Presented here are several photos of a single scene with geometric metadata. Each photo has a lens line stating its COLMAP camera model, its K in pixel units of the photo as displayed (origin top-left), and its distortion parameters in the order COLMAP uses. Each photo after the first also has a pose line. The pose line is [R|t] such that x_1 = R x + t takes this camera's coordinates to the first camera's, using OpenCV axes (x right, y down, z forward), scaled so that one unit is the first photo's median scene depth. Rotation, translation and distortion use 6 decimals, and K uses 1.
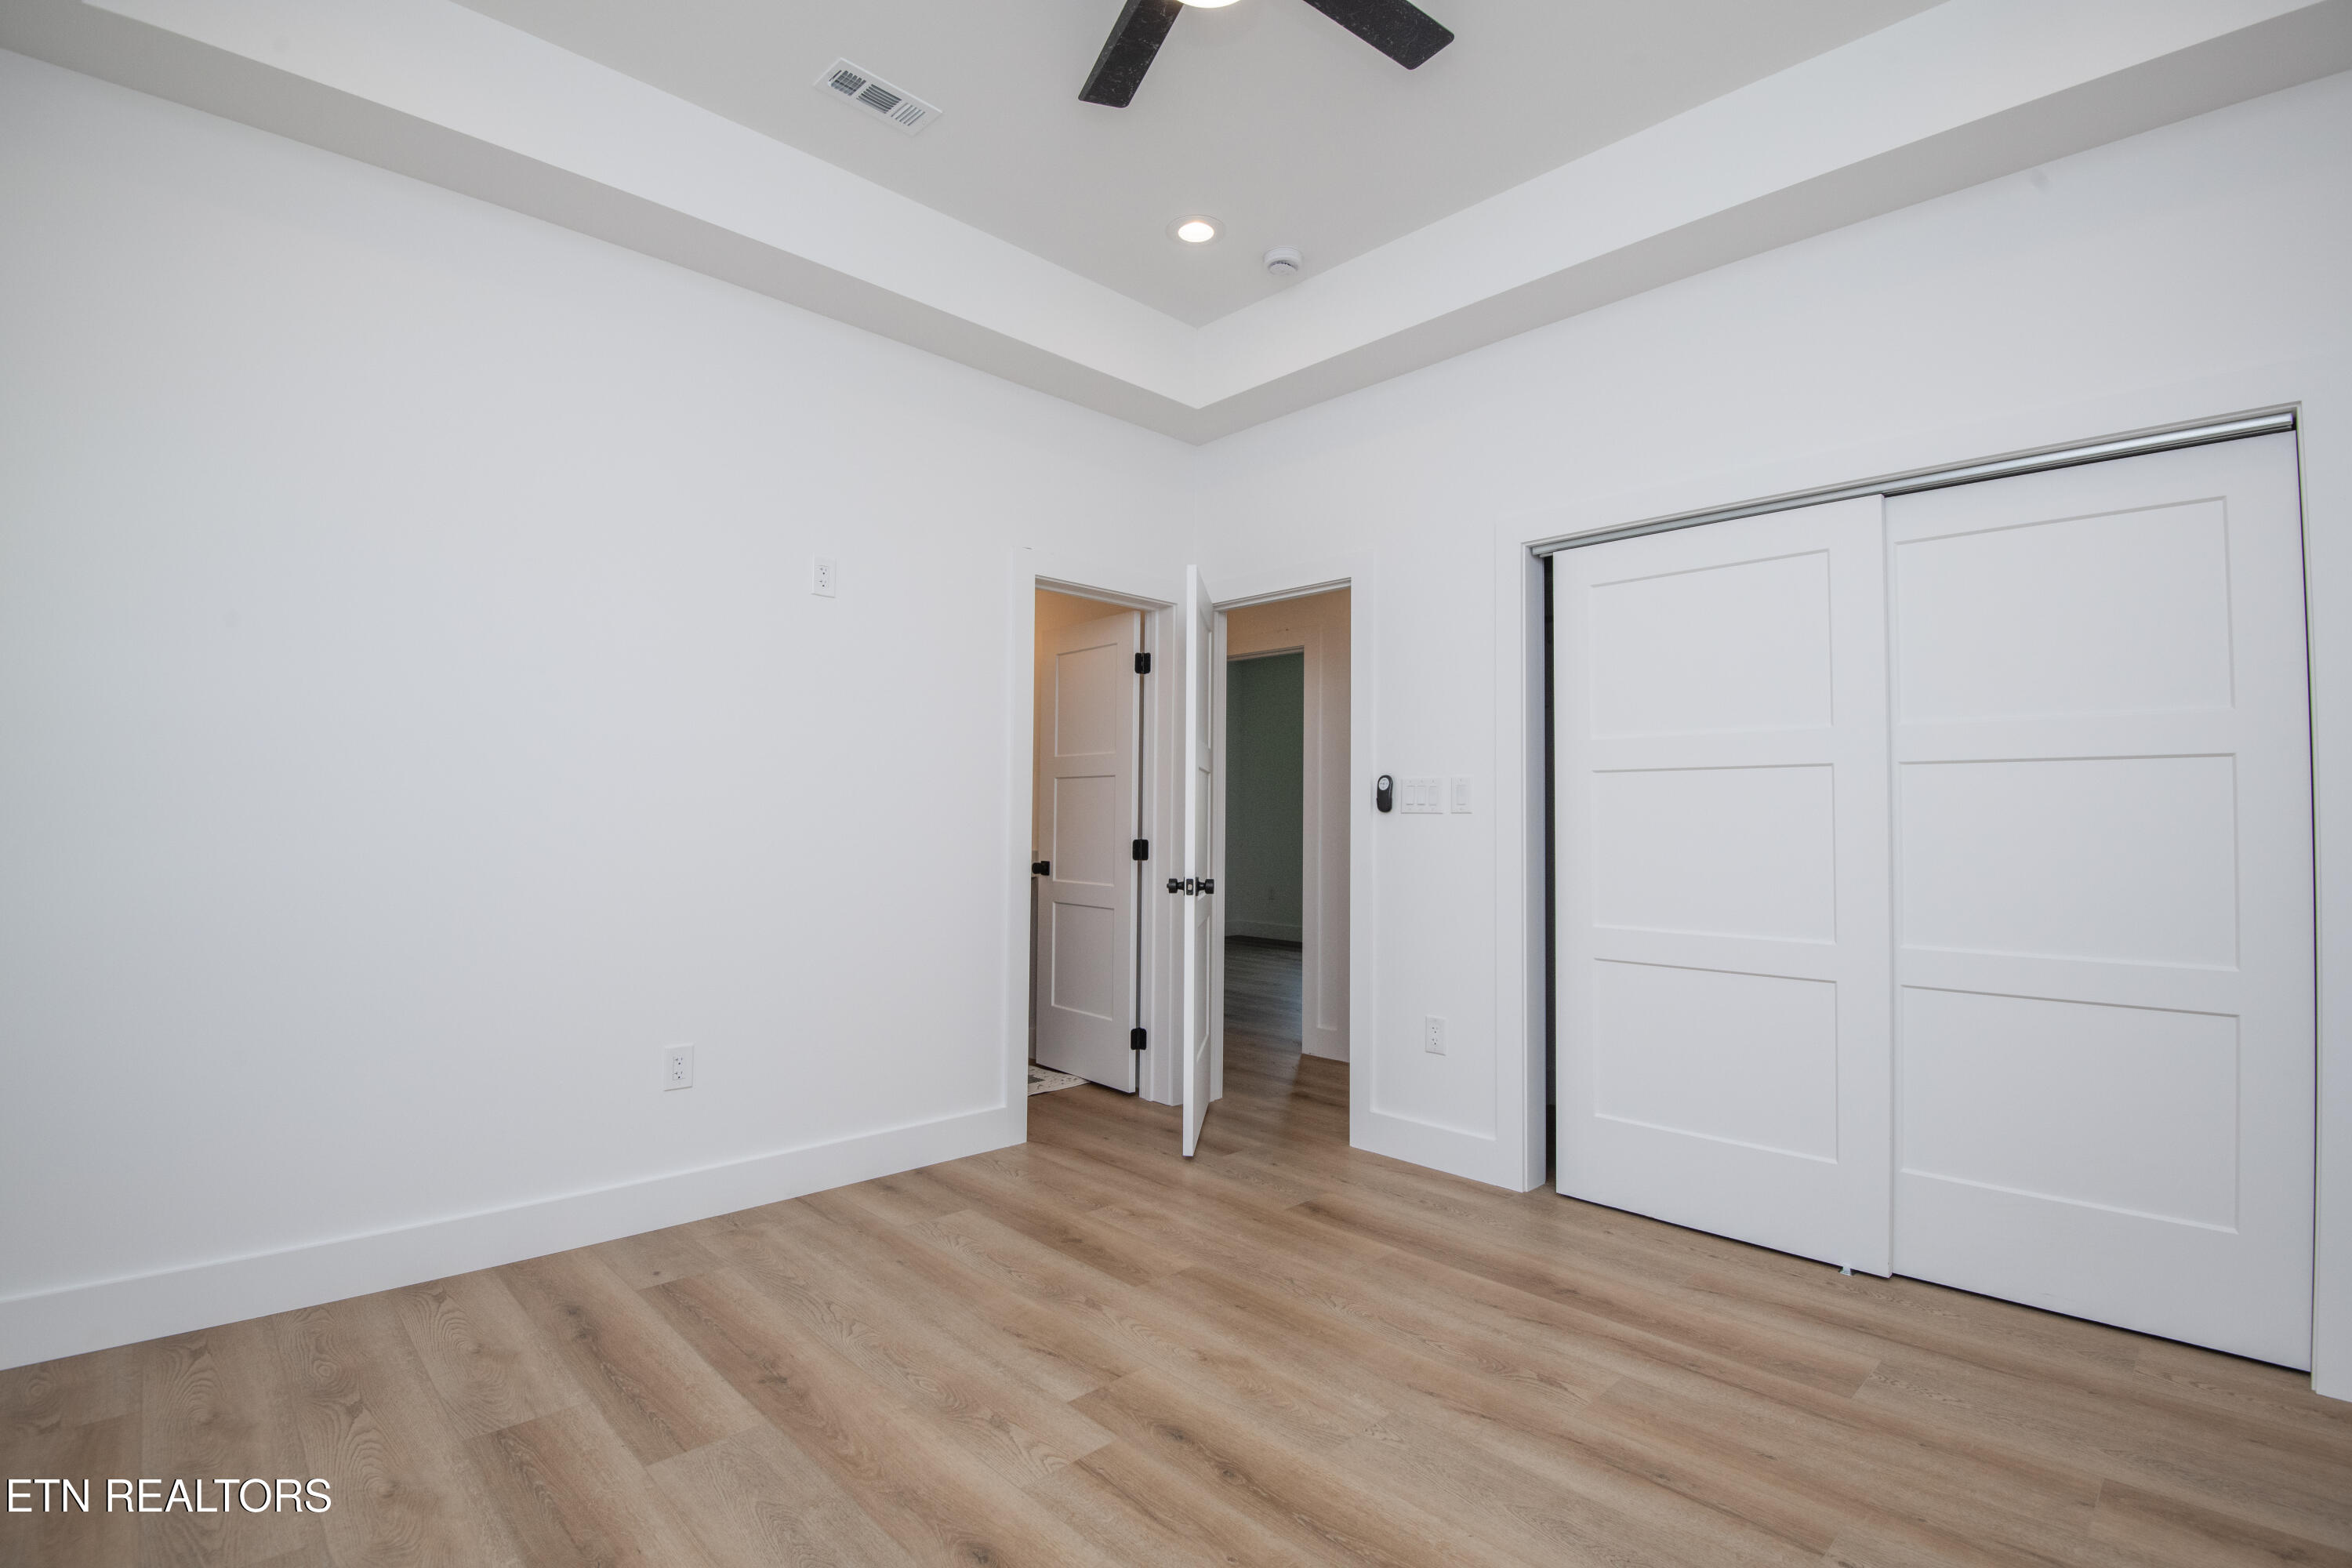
lens RADIAL K [[1088.7, 0, 1192.1], [0, 1088.7, 787.8], [0, 0, 1]] dist [-0.024775, -0.007423]
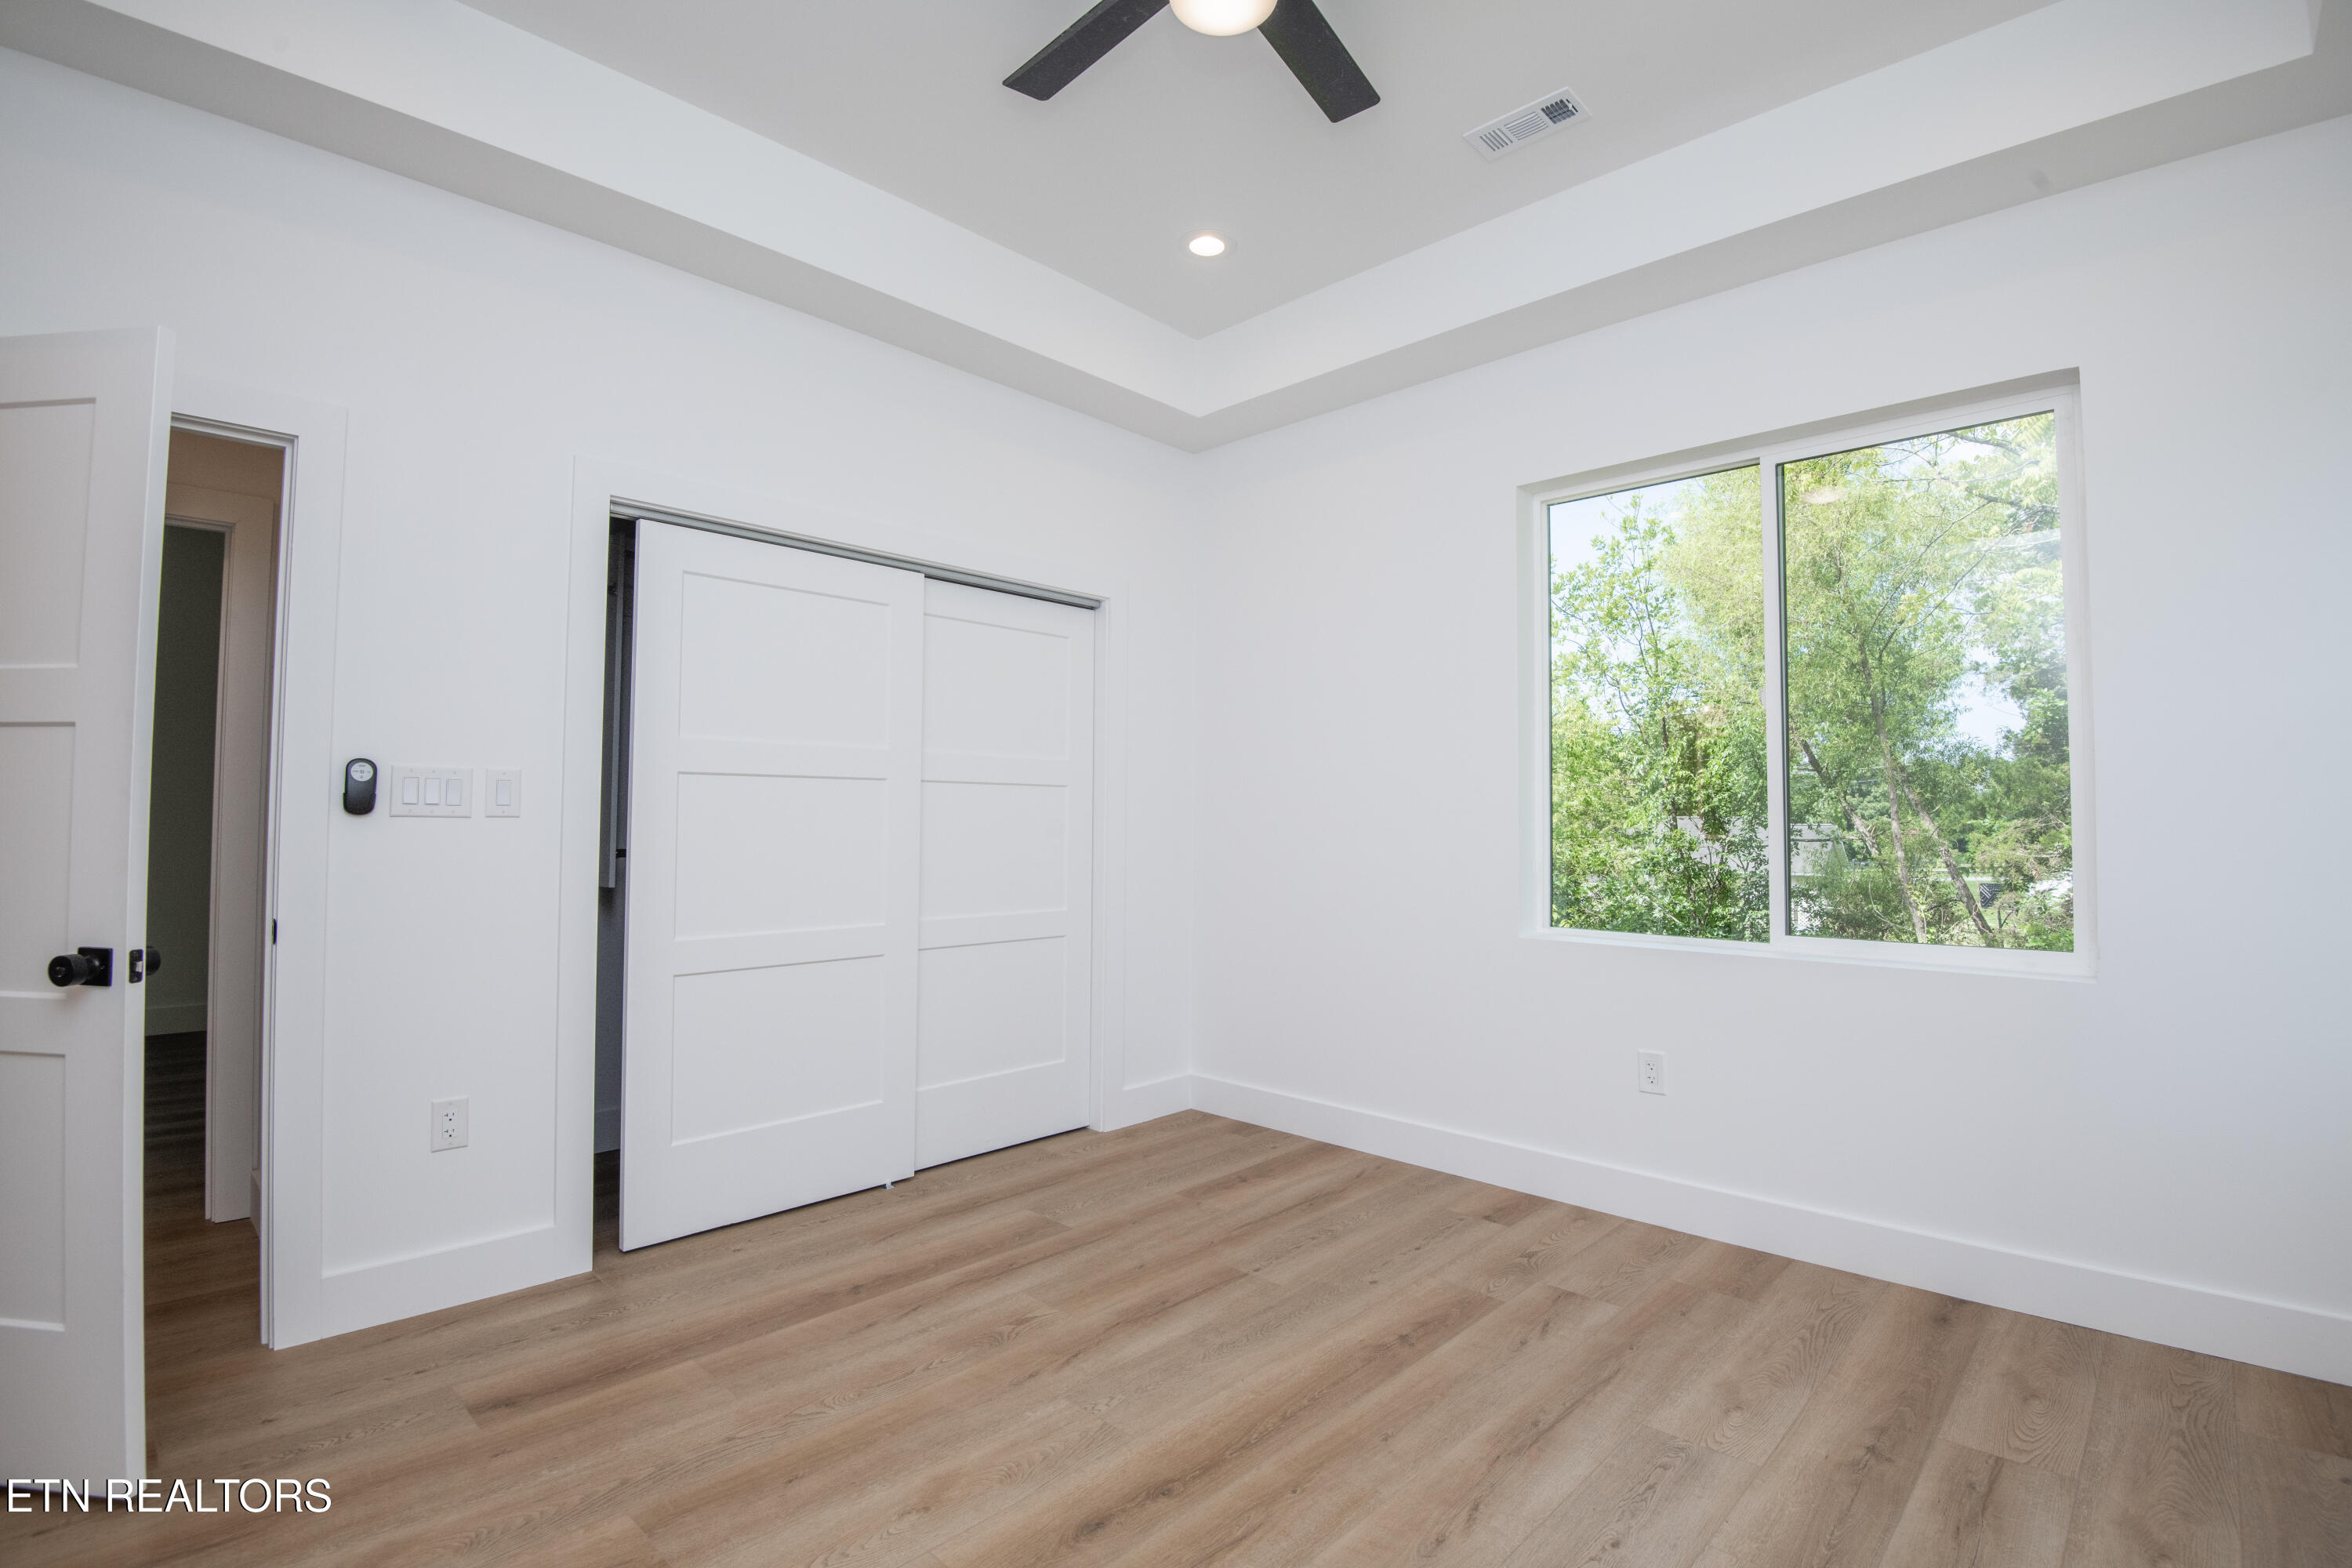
lens RADIAL K [[1088.7, 0, 1186.5], [0, 1088.7, 782.9], [0, 0, 1]] dist [-0.024775, -0.007423]
pose [[-0.037546, 0.026138, 0.998953, -0.735930], [-0.036447, 0.998957, -0.027508, 0.004180], [-0.998630, -0.037442, -0.036554, 0.781060]]
